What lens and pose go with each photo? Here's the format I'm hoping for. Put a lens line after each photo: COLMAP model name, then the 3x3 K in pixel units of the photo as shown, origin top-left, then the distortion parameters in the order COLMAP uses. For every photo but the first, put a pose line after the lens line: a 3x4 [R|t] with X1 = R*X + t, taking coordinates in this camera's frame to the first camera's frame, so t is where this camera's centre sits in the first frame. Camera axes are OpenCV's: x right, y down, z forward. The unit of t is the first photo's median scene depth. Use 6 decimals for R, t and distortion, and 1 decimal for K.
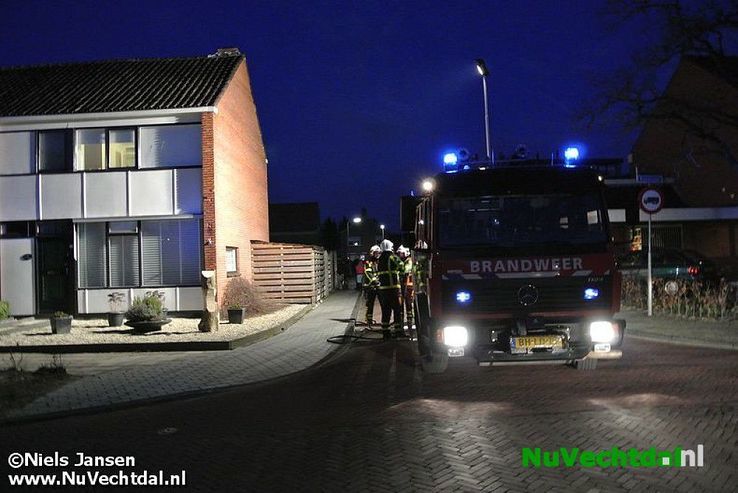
lens RADIAL K [[593.4, 0, 354.0], [0, 593.4, 248.7], [0, 0, 1]] dist [-0.080091, 0.005407]
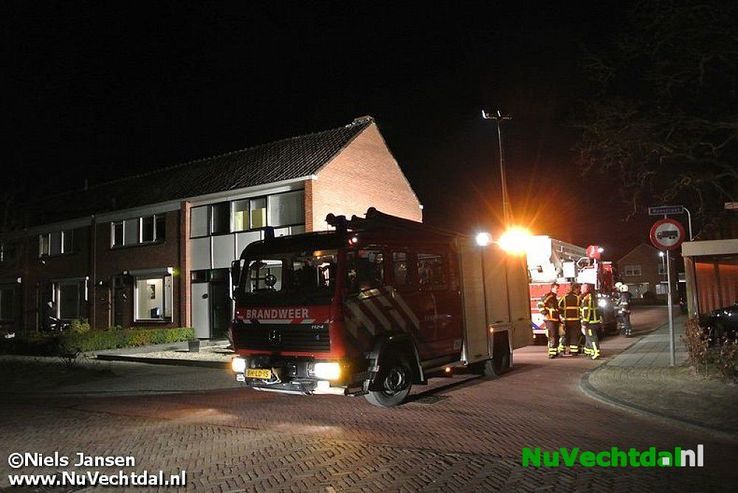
lens RADIAL K [[593.4, 0, 354.0], [0, 593.4, 248.7], [0, 0, 1]] dist [-0.080091, 0.005407]
pose [[0.840253, -0.041558, -0.540600, 0.500084], [0.015320, 0.998480, -0.052946, -0.018672], [0.541979, 0.036206, 0.839612, 0.004257]]
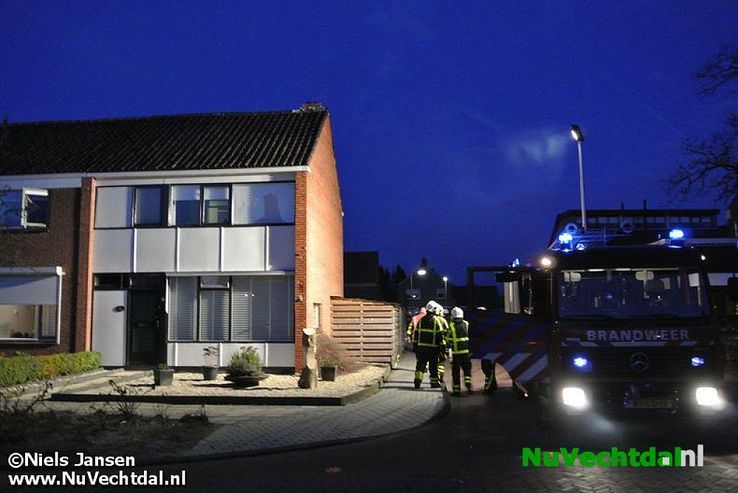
lens RADIAL K [[673.9, 0, 345.4], [0, 673.9, 244.6], [0, 0, 1]] dist [-0.067671, 0.006906]
pose [[0.996345, 0.016351, -0.083847, -0.072051], [-0.023079, 0.996535, -0.079904, -0.013372], [0.082249, 0.081547, 0.993270, -0.145288]]
